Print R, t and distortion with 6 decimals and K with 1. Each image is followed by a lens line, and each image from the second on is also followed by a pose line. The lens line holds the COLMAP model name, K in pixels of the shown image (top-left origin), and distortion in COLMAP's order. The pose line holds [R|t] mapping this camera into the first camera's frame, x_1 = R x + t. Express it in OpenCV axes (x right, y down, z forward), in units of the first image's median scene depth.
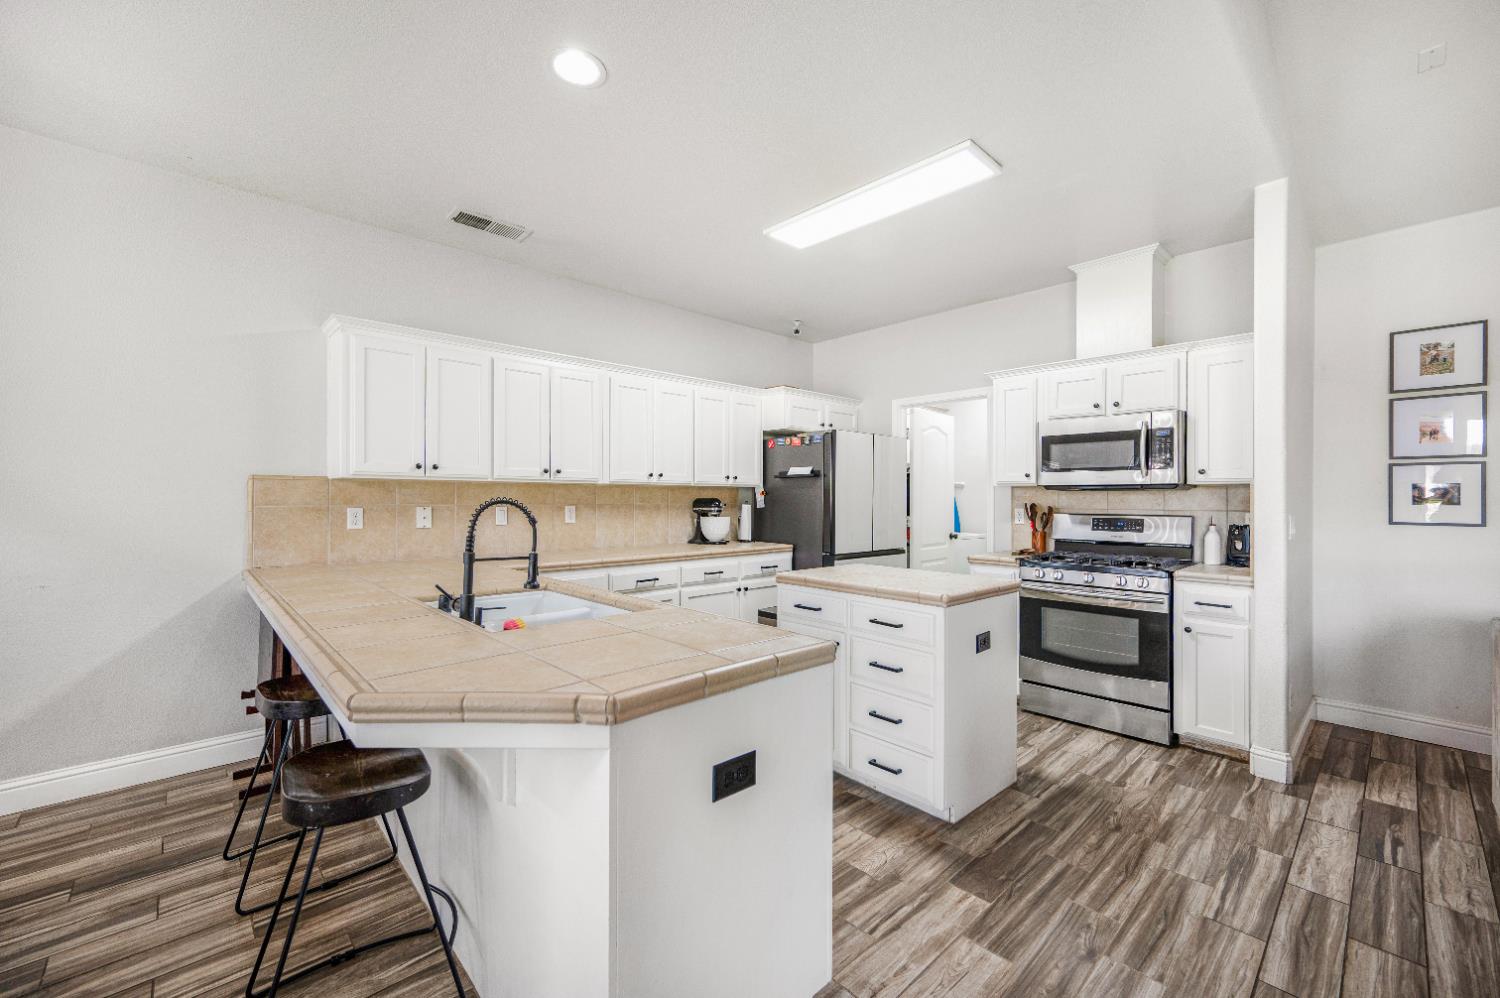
lens RADIAL K [[605.7, 0, 759.1], [0, 605.7, 497.5], [0, 0, 1]] dist [0.008807, 0.001381]
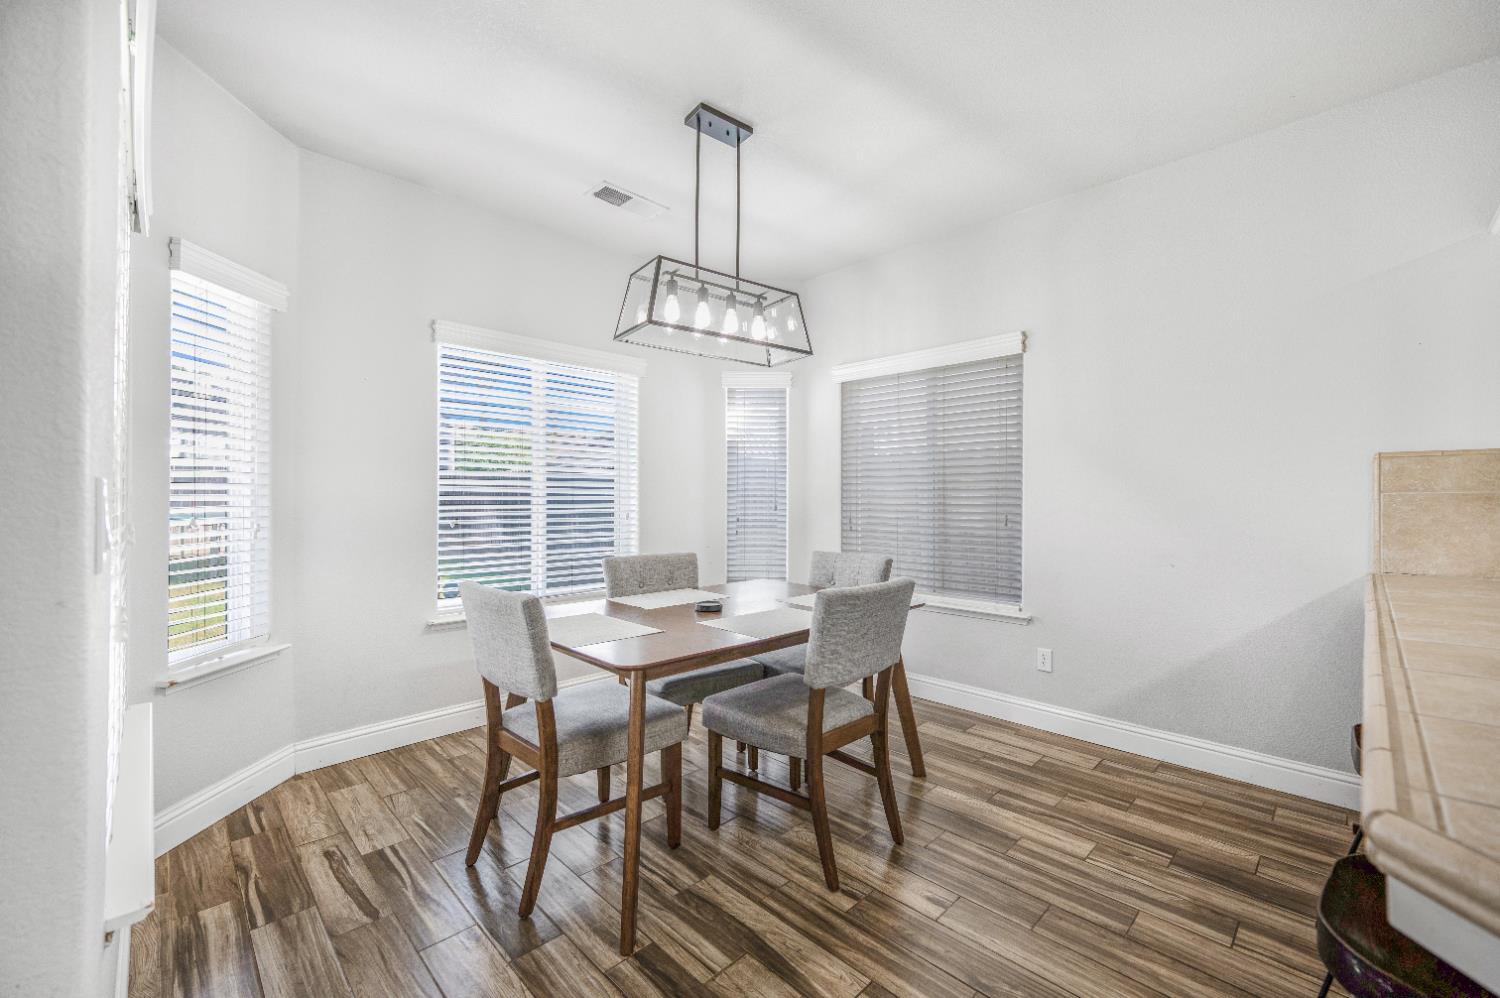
lens RADIAL K [[605.7, 0, 744.9], [0, 605.7, 497.1], [0, 0, 1]] dist [0.008807, 0.001381]
pose [[0.016972, -0.009933, -0.999807, -0.085589], [0.002112, 0.999949, -0.009899, 0.035722], [0.999854, -0.001943, 0.016992, 0.246481]]
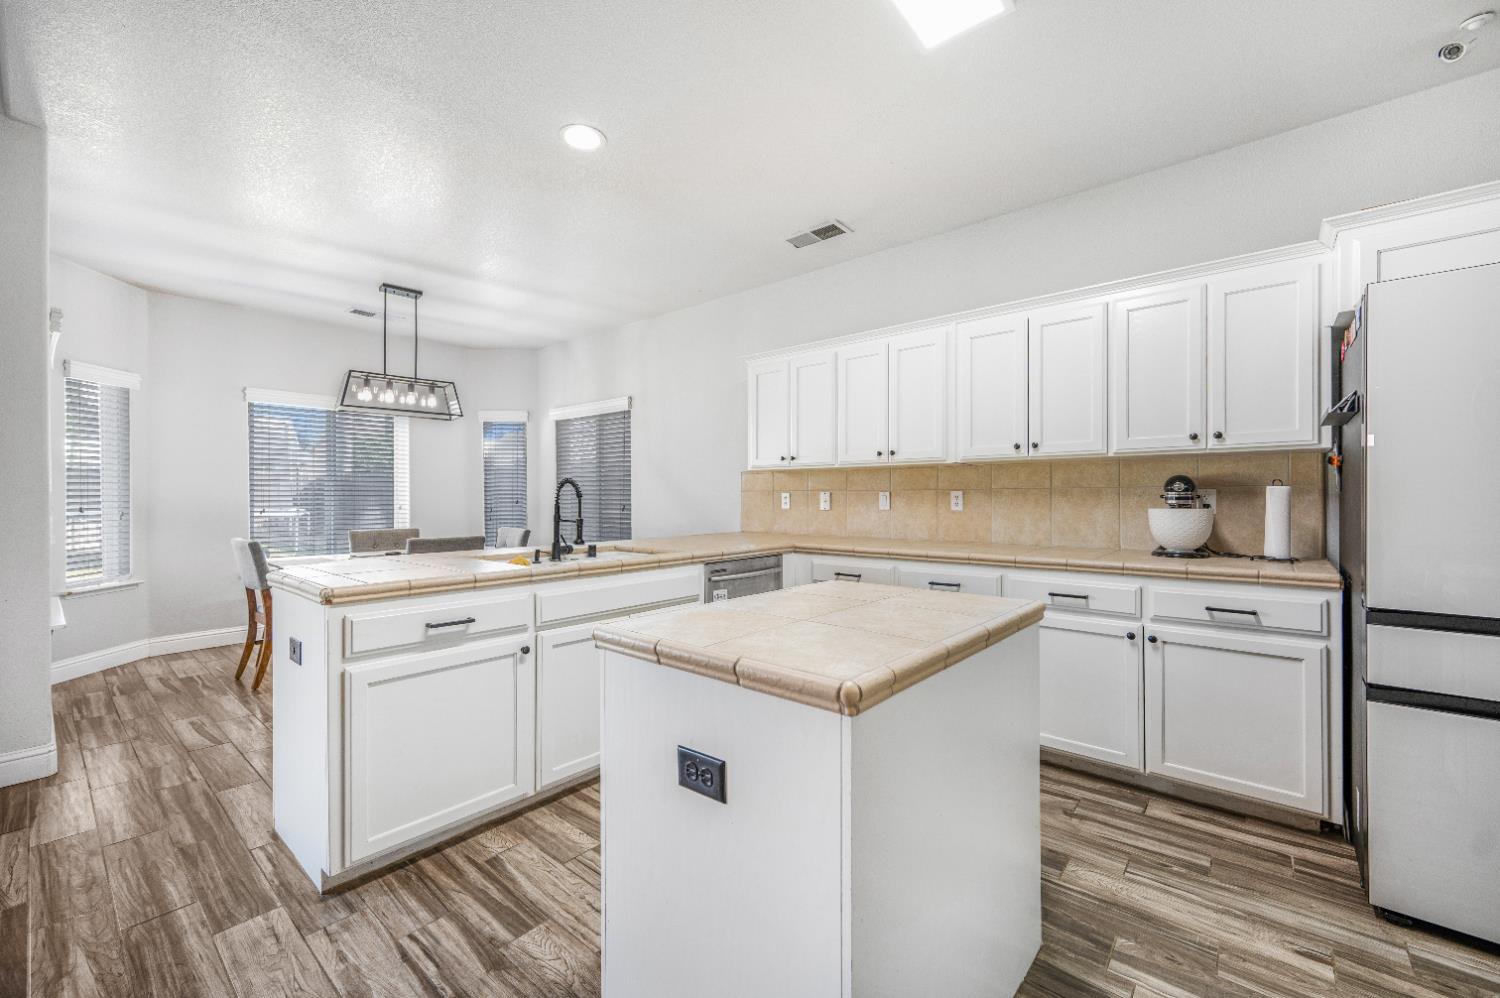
lens RADIAL K [[605.7, 0, 758.9], [0, 605.7, 498.6], [0, 0, 1]] dist [0.008807, 0.001381]
pose [[0.117745, -0.005187, -0.993030, 0.922356], [0.004395, 0.999979, -0.004702, 0.050497], [0.993034, -0.003811, 0.117765, 1.124481]]
